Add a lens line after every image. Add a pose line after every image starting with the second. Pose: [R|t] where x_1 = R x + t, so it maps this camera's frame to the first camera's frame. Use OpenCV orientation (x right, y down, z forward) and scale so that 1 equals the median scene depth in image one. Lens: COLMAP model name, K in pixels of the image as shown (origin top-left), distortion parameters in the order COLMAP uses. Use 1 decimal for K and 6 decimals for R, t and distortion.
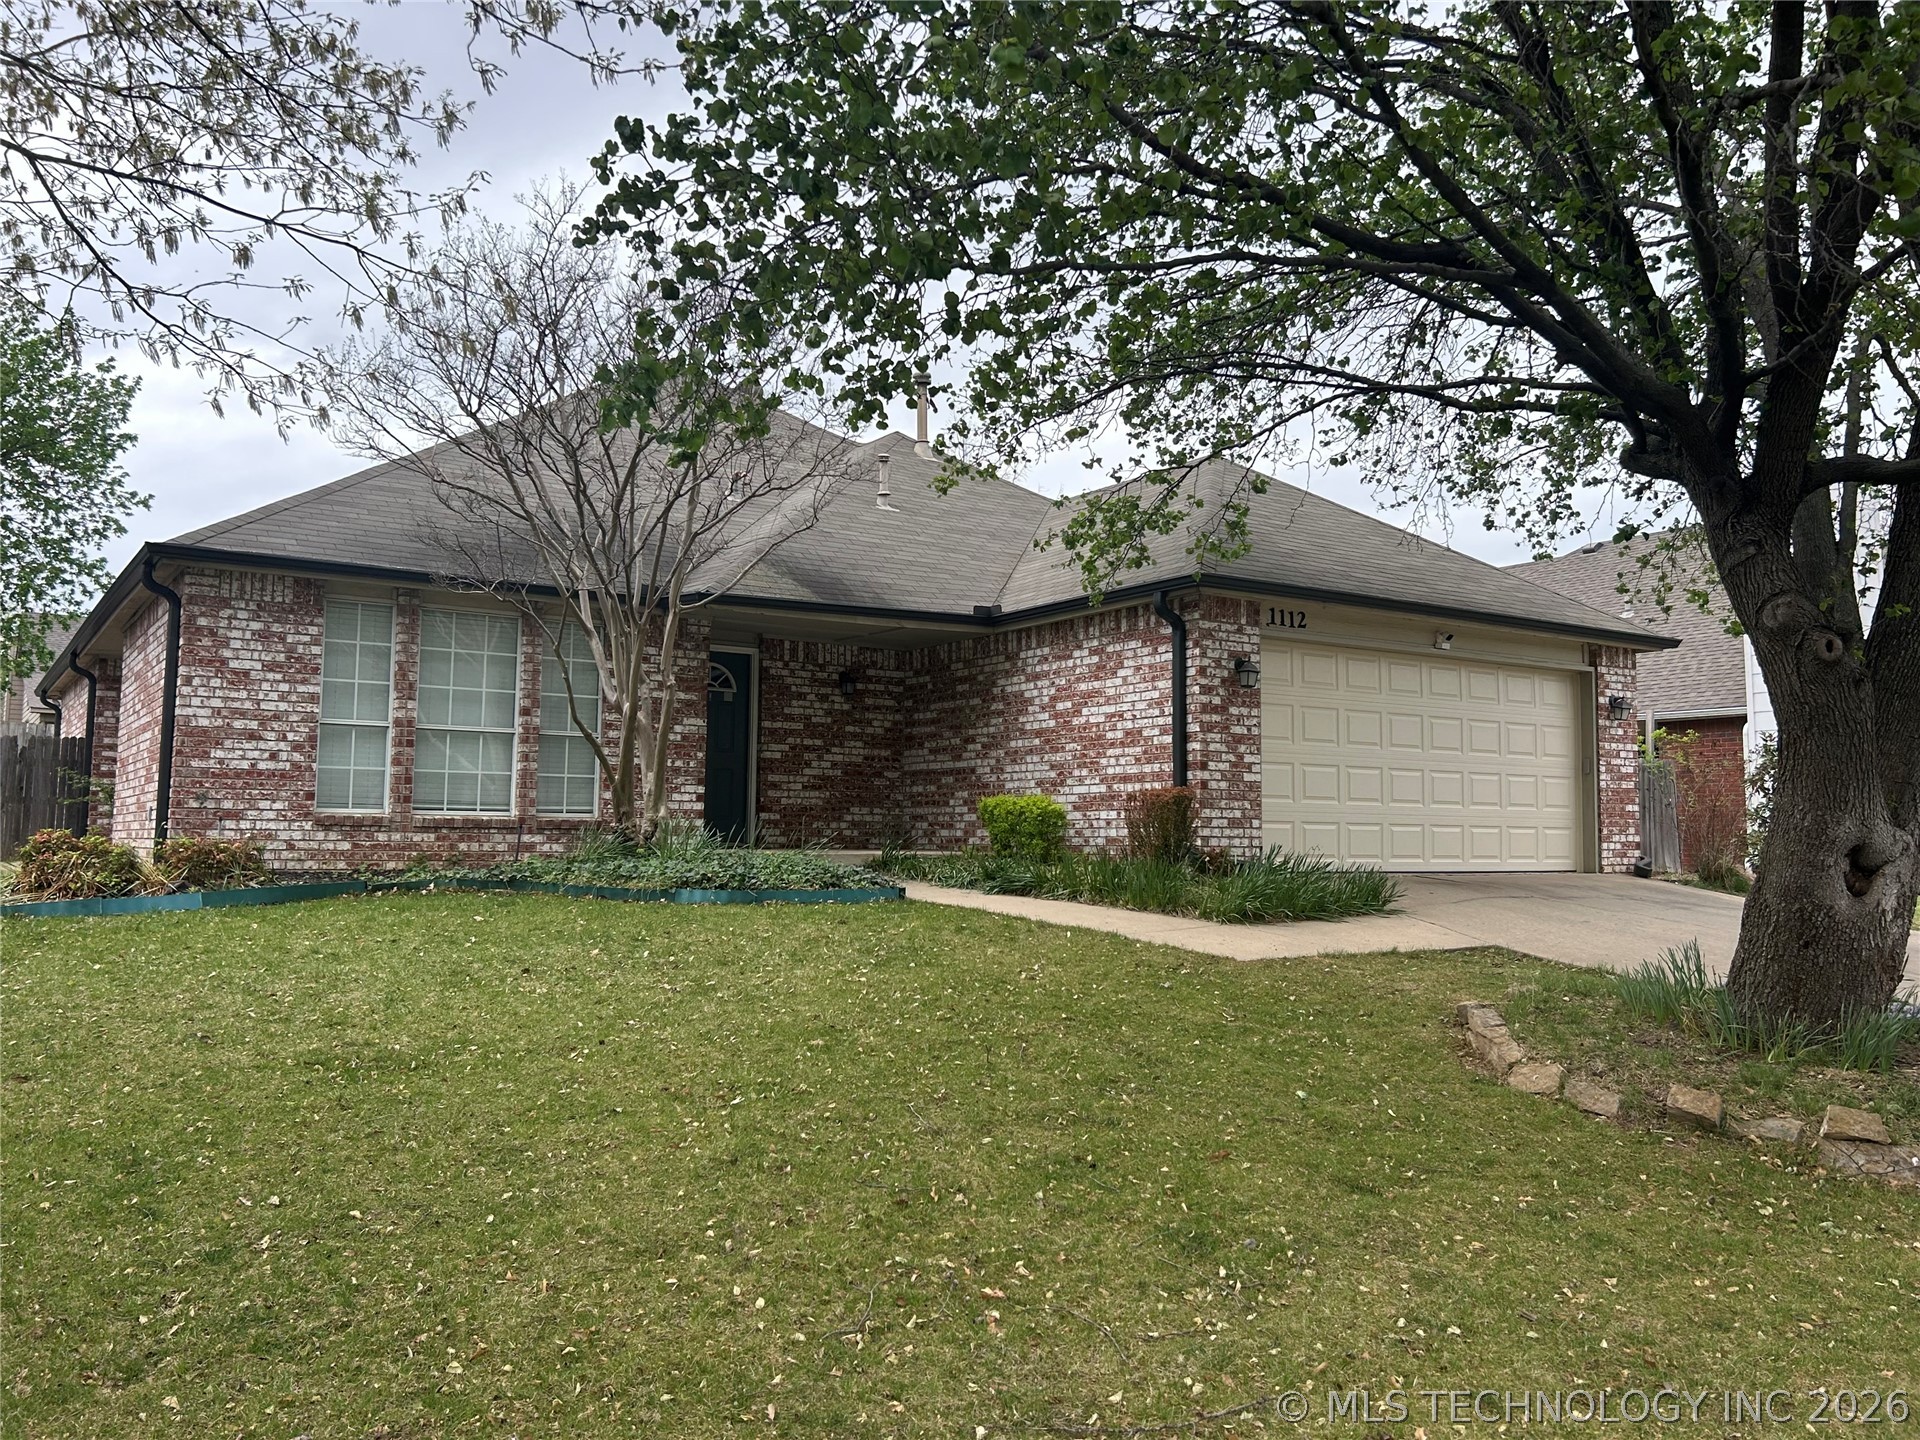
lens RADIAL K [[1516.0, 0, 962.3], [0, 1516.0, 718.6], [0, 0, 1]] dist [0.056723, 0.000562]
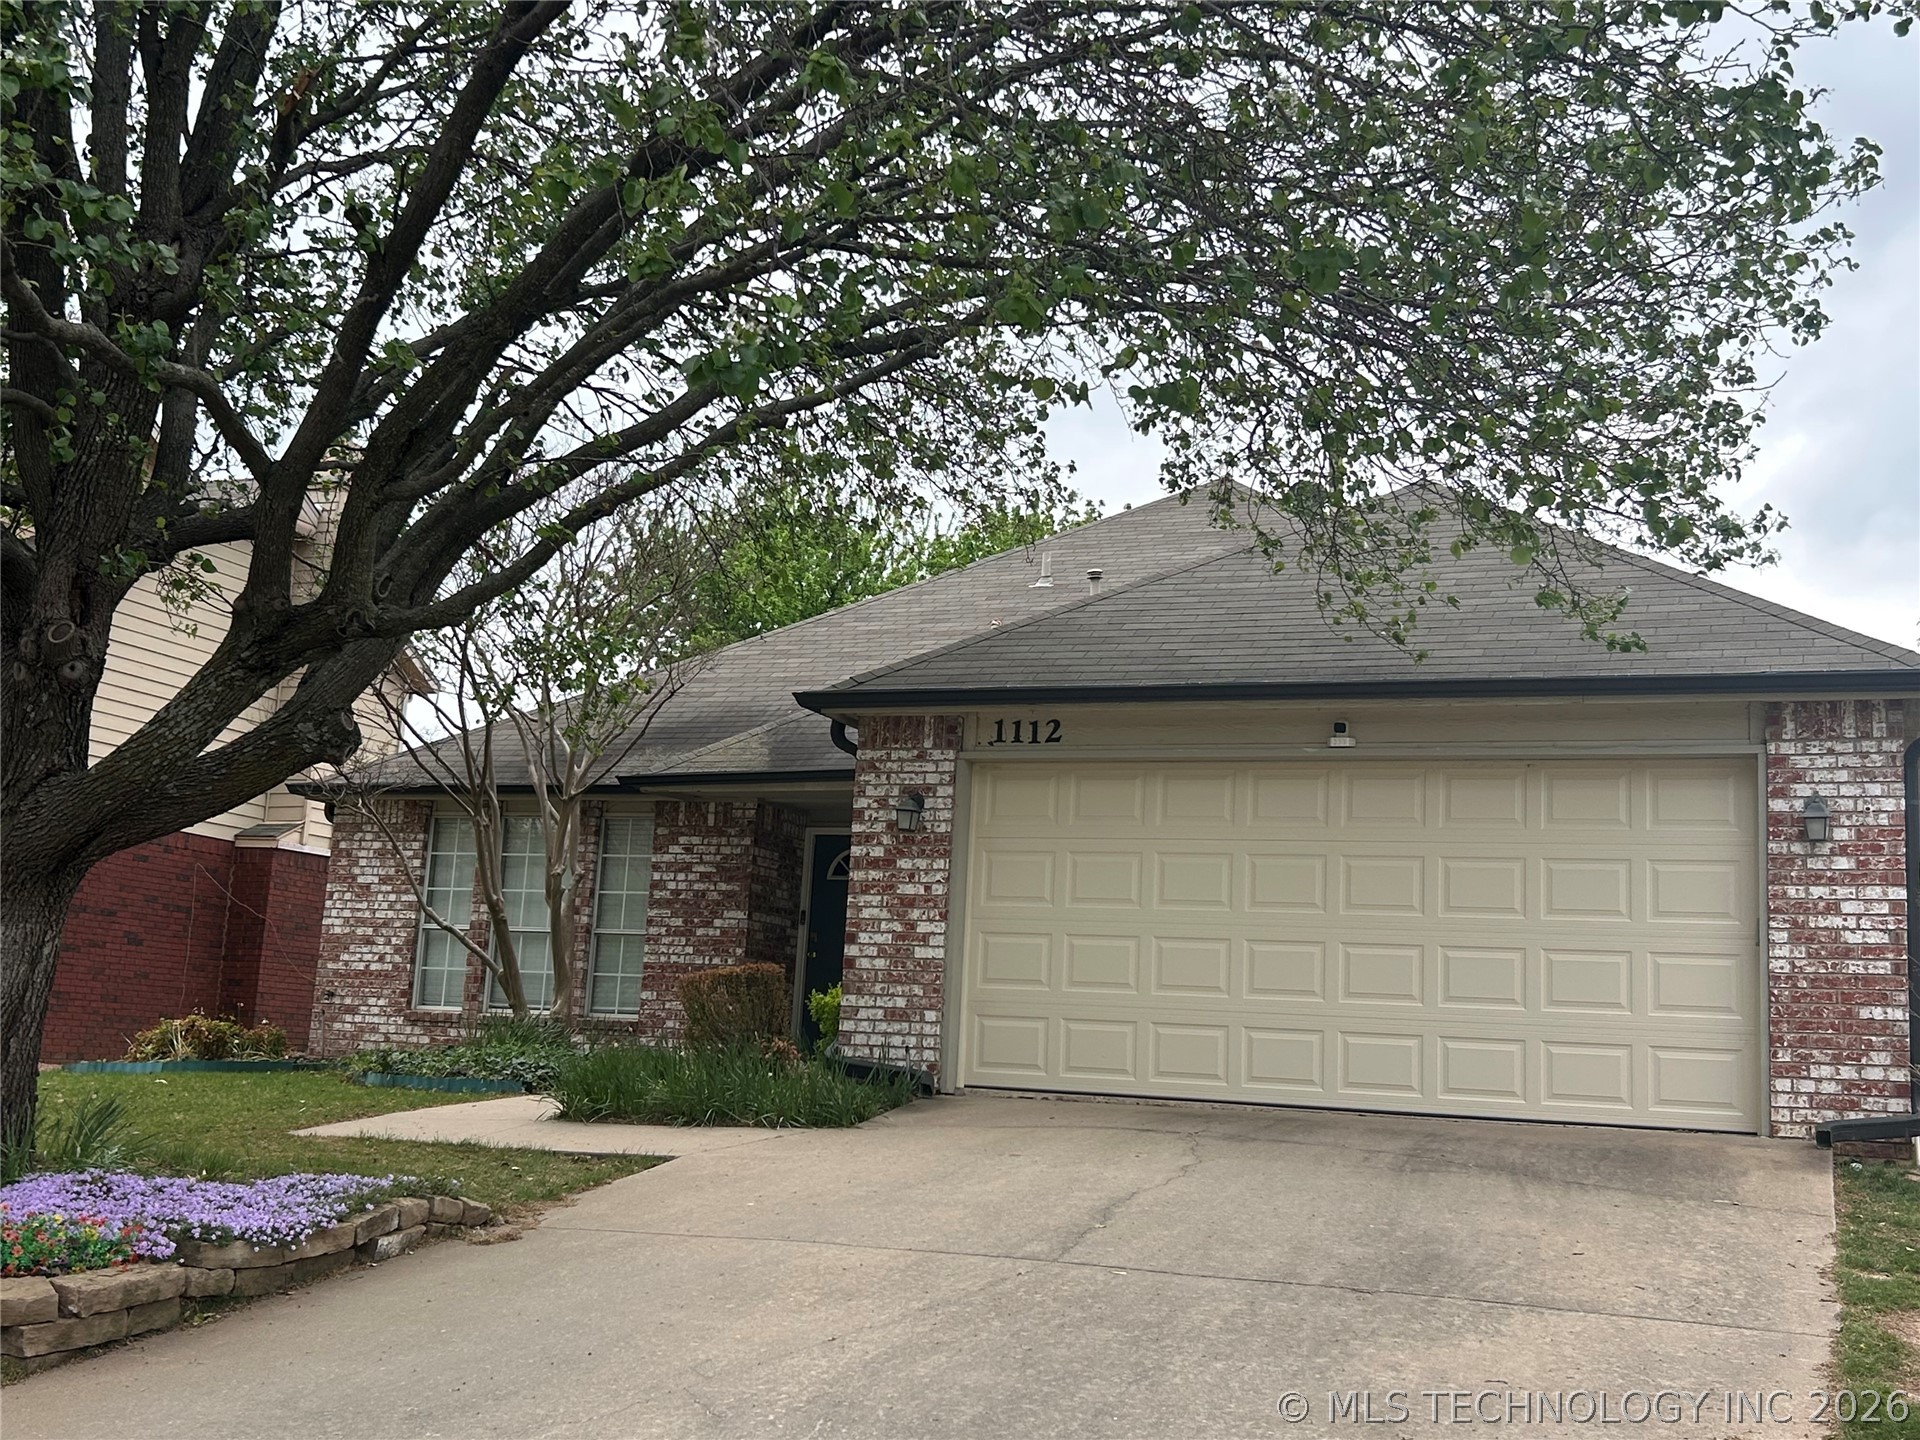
lens RADIAL K [[2081.9, 0, 960.0], [0, 2081.9, 719.0], [0, 0, 1]] dist [0.094616, 0.000000]
pose [[0.576540, -0.119859, -0.808230, 1.071979], [0.018119, 0.990814, -0.134010, 0.064454], [0.816868, 0.062618, 0.573416, 0.440529]]
